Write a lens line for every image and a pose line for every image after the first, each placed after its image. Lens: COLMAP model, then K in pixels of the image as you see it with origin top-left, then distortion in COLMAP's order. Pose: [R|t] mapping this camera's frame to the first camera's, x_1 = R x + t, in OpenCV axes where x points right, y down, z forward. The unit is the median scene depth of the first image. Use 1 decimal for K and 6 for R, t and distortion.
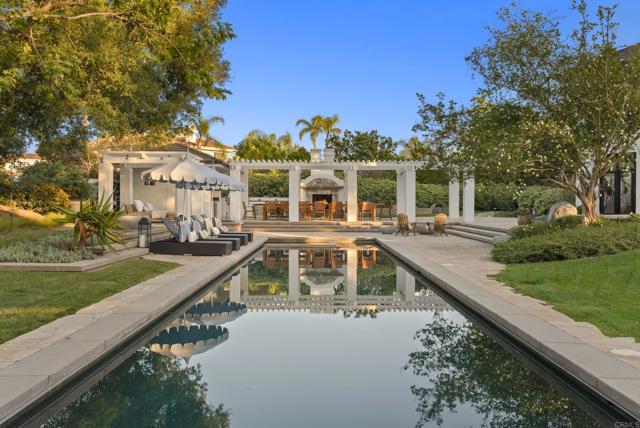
lens RADIAL K [[617.0, 0, 320.0], [0, 617.0, 214.0], [0, 0, 1]] dist [0.002886, 0.003604]
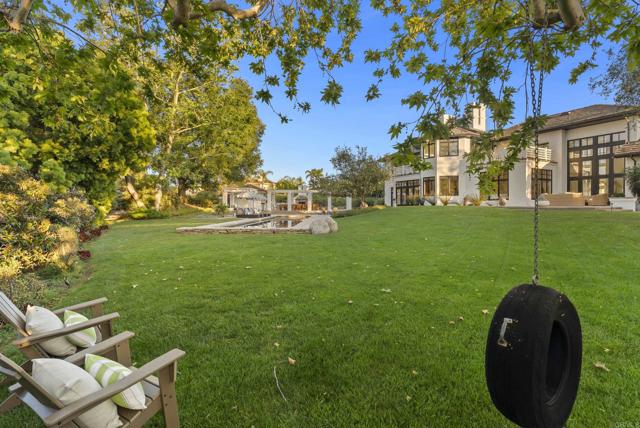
lens RADIAL K [[308.8, 0, 320.0], [0, 308.8, 214.0], [0, 0, 1]] dist [0.000083, 0.000100]
pose [[0.999171, -0.006233, -0.040222, 0.152103], [0.006399, 0.999971, 0.004009, 0.019906], [0.040196, -0.004263, 0.999183, -0.420513]]
